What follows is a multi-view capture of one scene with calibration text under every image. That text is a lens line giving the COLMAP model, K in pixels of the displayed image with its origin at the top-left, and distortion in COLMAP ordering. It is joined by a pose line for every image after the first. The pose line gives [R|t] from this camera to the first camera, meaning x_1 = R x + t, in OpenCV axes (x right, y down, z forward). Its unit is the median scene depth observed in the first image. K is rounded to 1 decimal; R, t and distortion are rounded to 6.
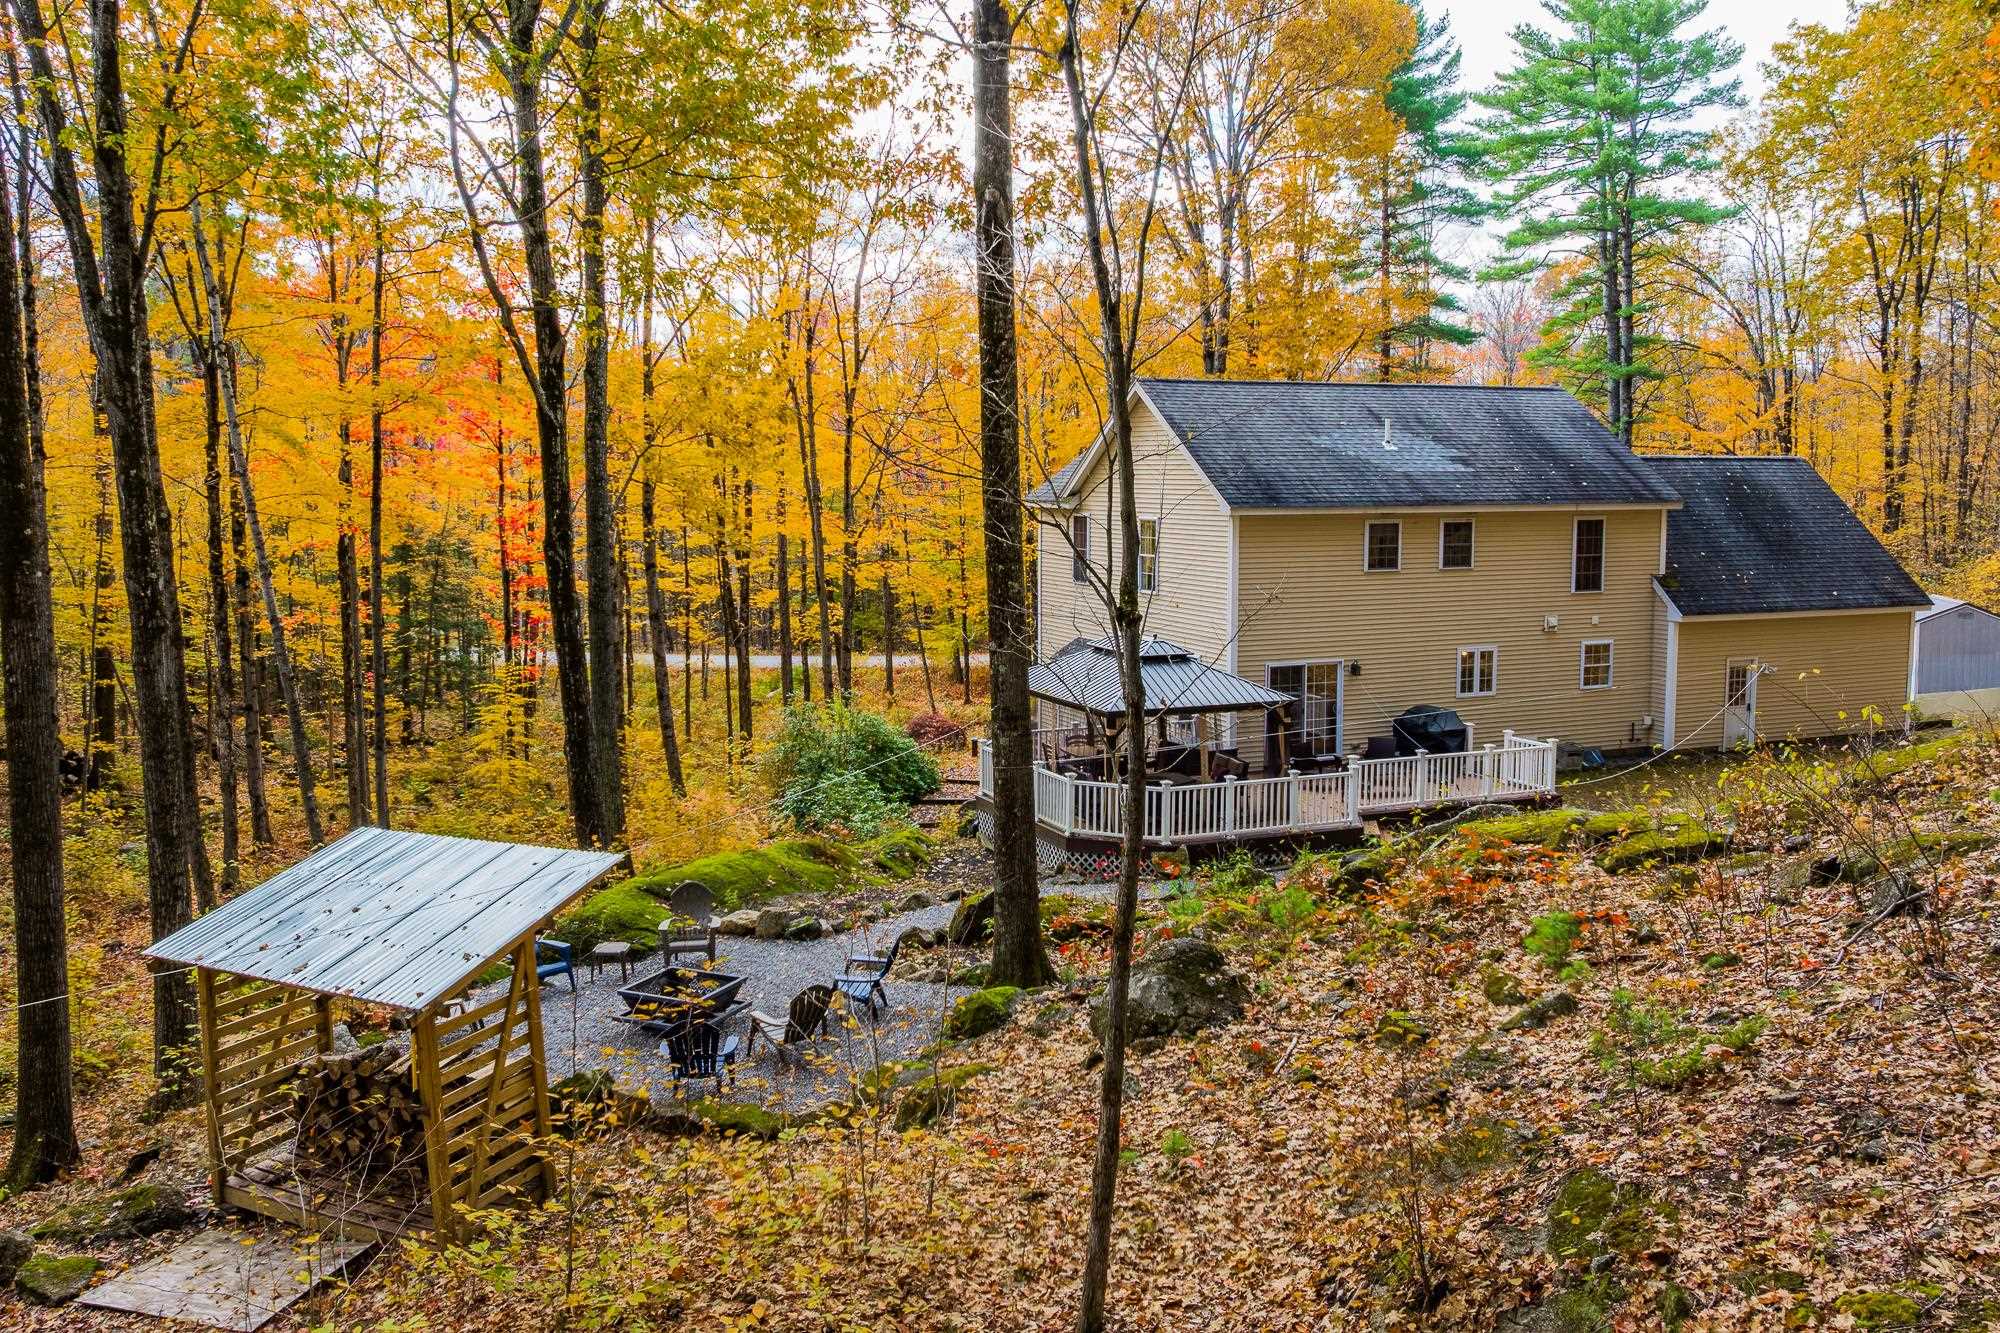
lens RADIAL K [[1669.8, 0, 996.9], [0, 1669.8, 666.5], [0, 0, 1]] dist [-0.002454, -0.026045]
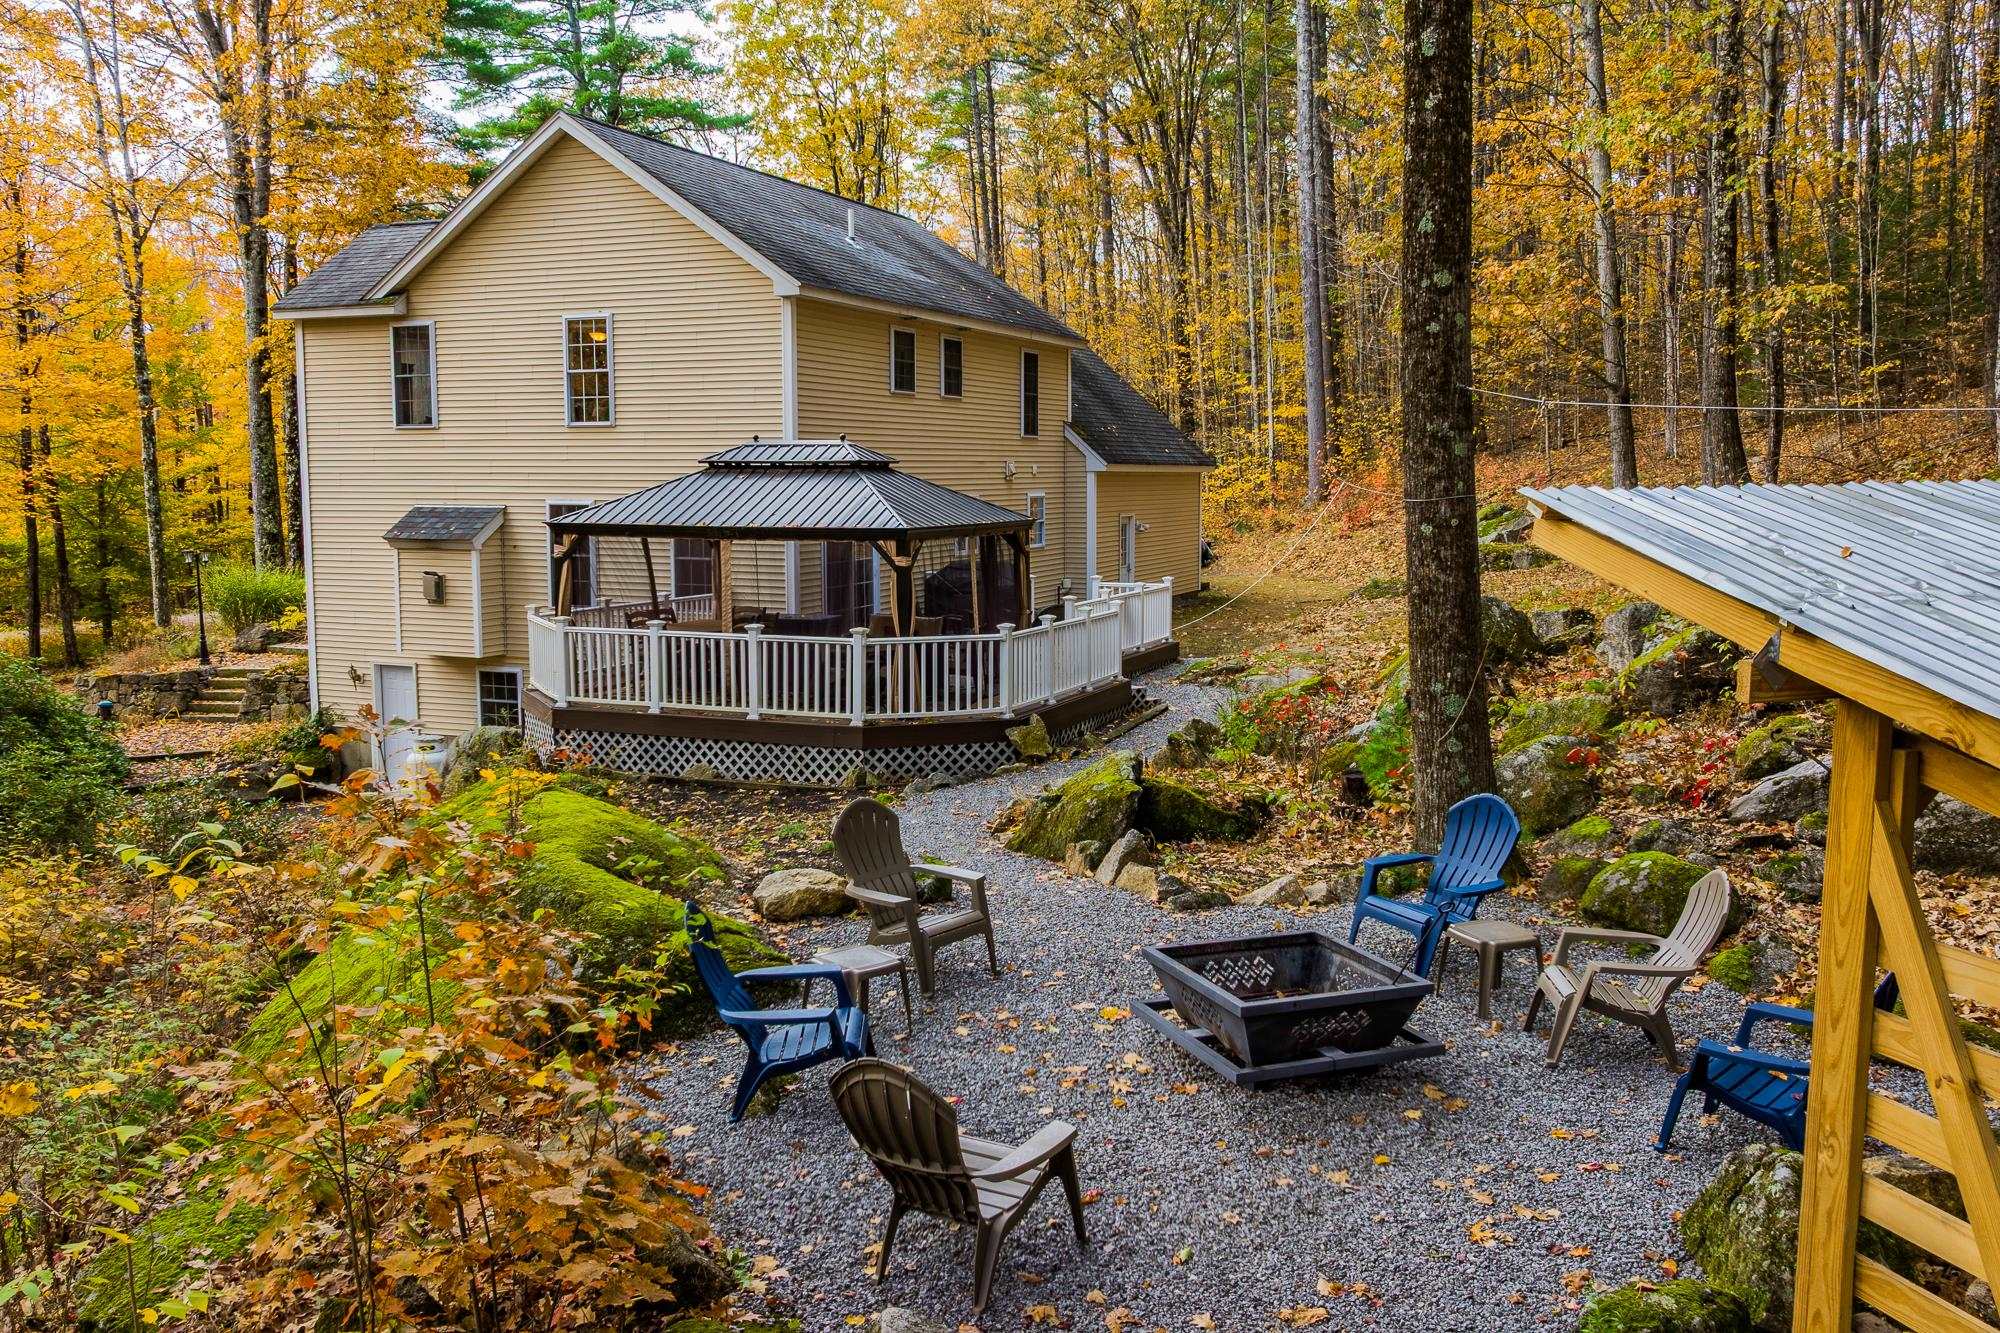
lens RADIAL K [[1669.8, 0, 998.5], [0, 1669.8, 659.9], [0, 0, 1]] dist [-0.002454, -0.026045]
pose [[0.721919, -0.074230, 0.687985, -0.281636], [0.077719, 0.996637, 0.025980, 0.050194], [-0.687599, 0.034714, 0.725260, 0.393095]]
